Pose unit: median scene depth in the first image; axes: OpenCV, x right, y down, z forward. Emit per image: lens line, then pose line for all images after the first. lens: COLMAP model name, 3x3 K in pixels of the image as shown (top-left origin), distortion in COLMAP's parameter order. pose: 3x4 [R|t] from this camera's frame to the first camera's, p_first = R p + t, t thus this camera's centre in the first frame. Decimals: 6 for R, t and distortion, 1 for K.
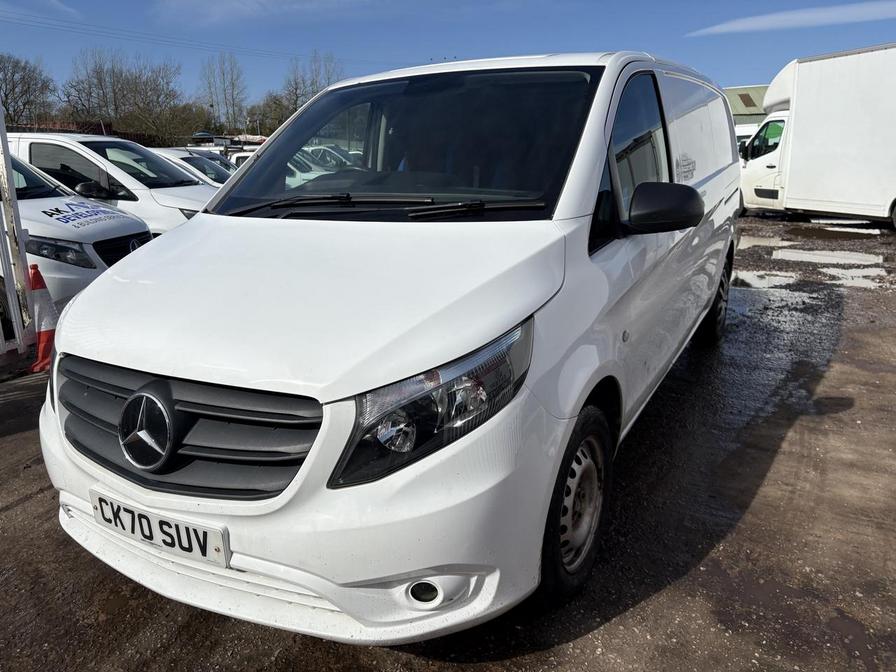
lens RADIAL K [[674.5, 0, 444.4], [0, 674.5, 337.5], [0, 0, 1]] dist [0.000870, -0.004282]
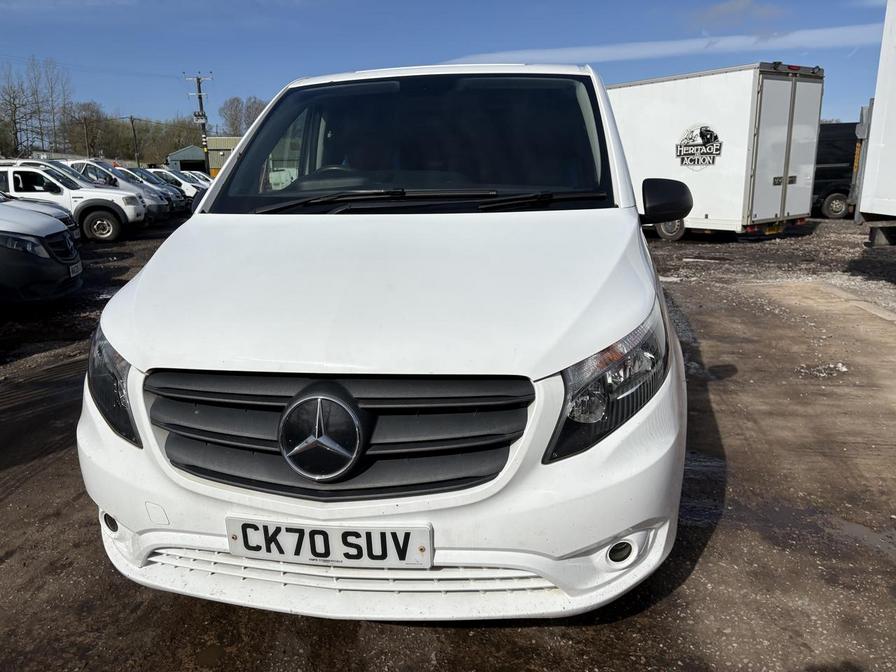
lens RADIAL K [[674.5, 0, 444.4], [0, 674.5, 337.5], [0, 0, 1]] dist [0.000870, -0.004282]
pose [[0.937768, -0.075490, 0.338957, -0.584808], [0.085220, 0.996265, -0.013890, 0.031531], [-0.336643, 0.041911, 0.940699, 0.078230]]
